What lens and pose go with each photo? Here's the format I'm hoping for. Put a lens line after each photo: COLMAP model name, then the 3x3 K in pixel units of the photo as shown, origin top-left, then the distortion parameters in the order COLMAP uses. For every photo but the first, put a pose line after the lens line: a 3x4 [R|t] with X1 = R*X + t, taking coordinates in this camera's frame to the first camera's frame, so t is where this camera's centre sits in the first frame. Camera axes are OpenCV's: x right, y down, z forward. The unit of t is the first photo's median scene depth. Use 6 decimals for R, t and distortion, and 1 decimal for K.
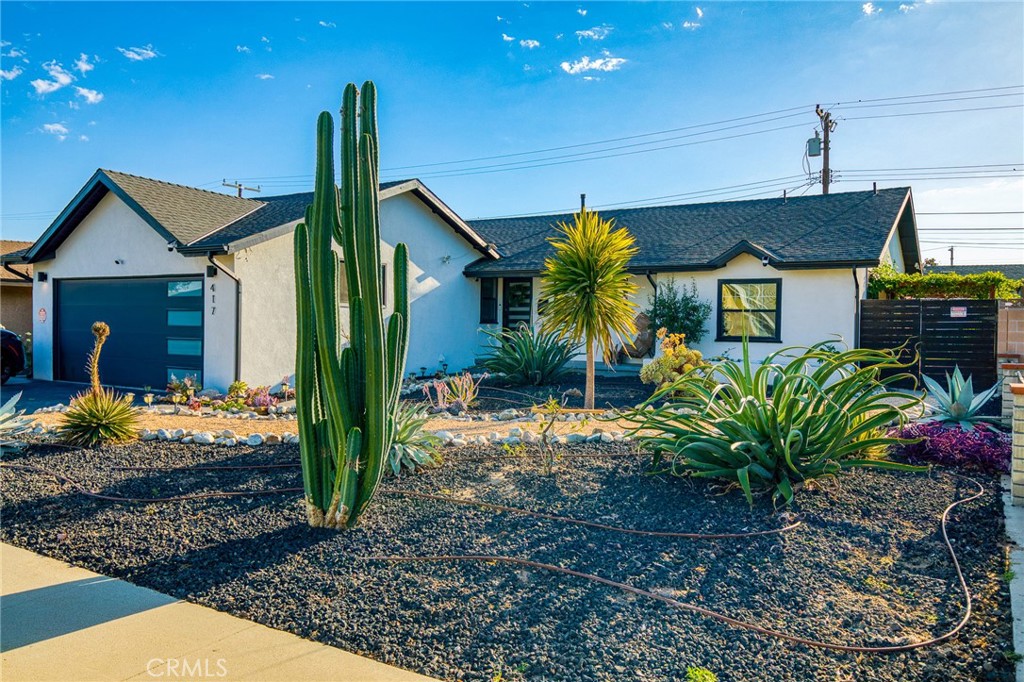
lens RADIAL K [[758.5, 0, 512.0], [0, 758.5, 341.0], [0, 0, 1]] dist [0.023932, 0.002242]
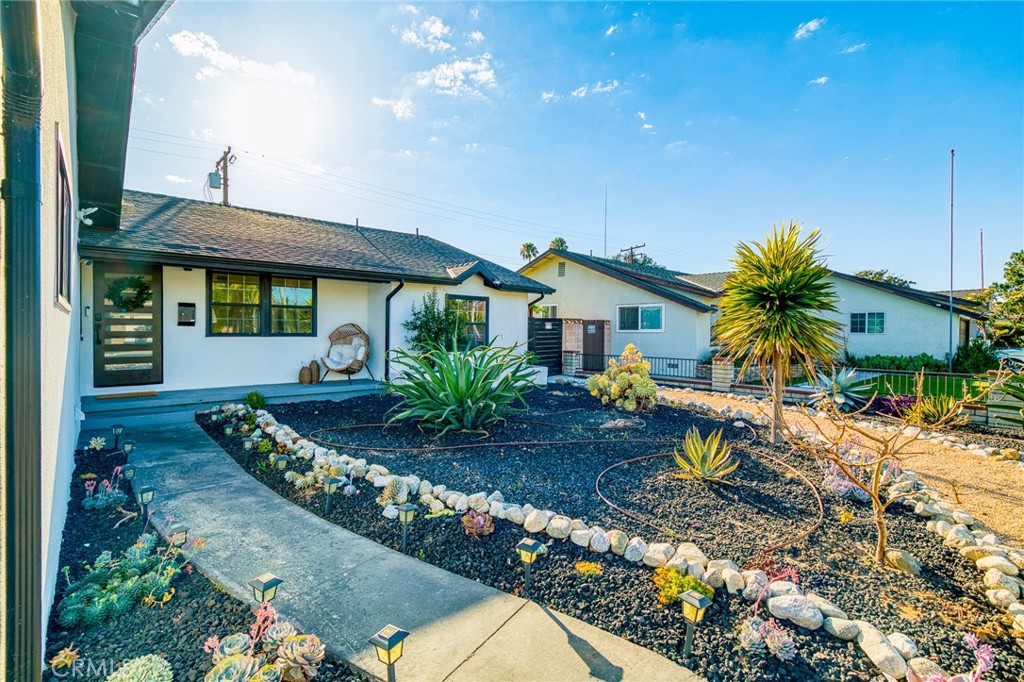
lens RADIAL K [[462.6, 0, 512.0], [0, 462.6, 341.0], [0, 0, 1]] dist [-0.018624, 0.000054]
pose [[0.285764, -0.032787, 0.957739, -0.363184], [0.018904, 0.999413, 0.028574, -0.034410], [-0.958113, 0.009940, 0.286217, 0.779919]]
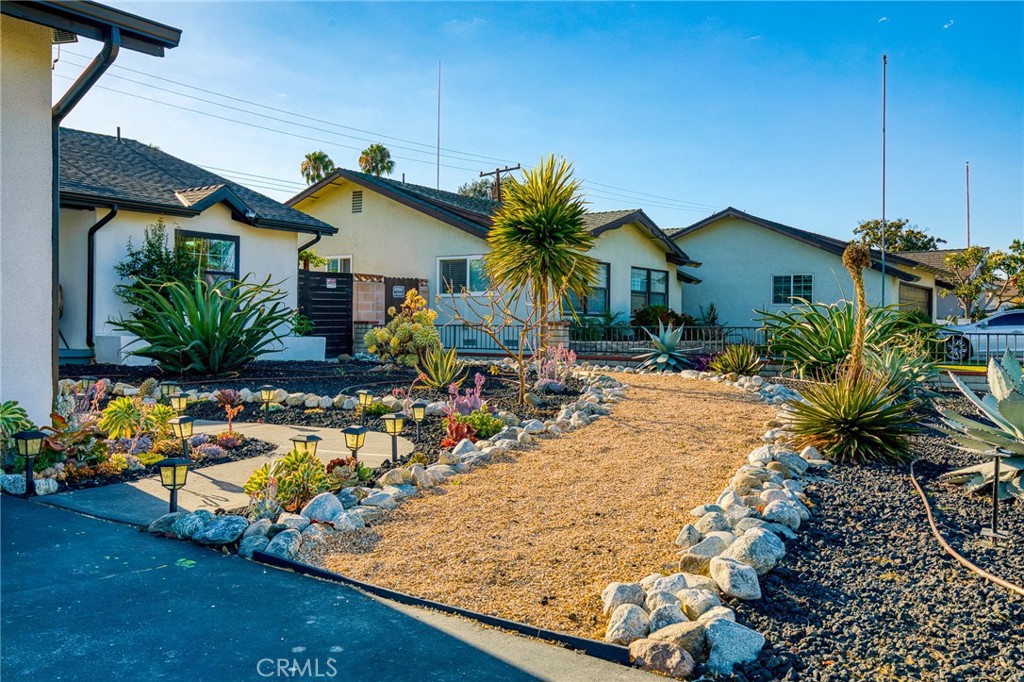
lens RADIAL K [[930.6, 0, 512.0], [0, 930.6, 341.0], [0, 0, 1]] dist [0.027952, 0.000535]
pose [[0.056983, -0.023654, 0.998095, -0.715695], [0.016074, 0.999611, 0.022772, 0.017602], [-0.998246, 0.014746, 0.057341, 0.654827]]
